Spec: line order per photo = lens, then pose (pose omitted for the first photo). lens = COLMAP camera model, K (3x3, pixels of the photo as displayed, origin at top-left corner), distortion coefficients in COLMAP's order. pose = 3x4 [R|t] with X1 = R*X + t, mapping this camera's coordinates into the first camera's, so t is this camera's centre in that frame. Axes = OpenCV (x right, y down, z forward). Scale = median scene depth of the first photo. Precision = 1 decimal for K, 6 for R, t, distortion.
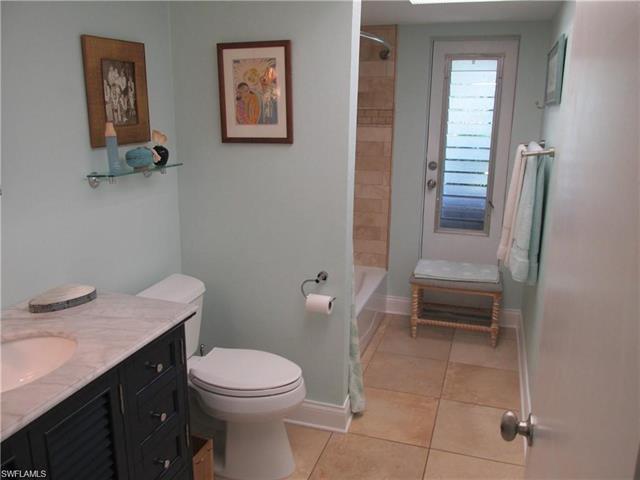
lens RADIAL K [[533.7, 0, 320.0], [0, 533.7, 240.0], [0, 0, 1]] dist [-0.017834, -0.010305]
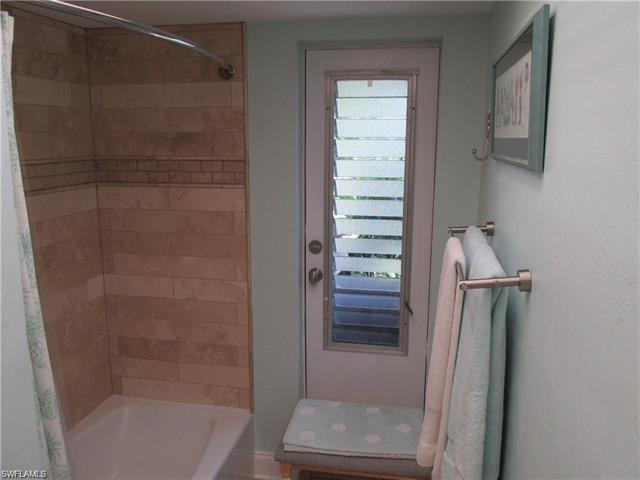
lens RADIAL K [[533.7, 0, 320.0], [0, 533.7, 240.0], [0, 0, 1]] dist [-0.017834, -0.010305]
pose [[0.991765, -0.032074, 0.123986, 0.142212], [0.038007, 0.998228, -0.045782, -0.121044], [-0.122298, 0.050118, 0.991227, 0.384371]]
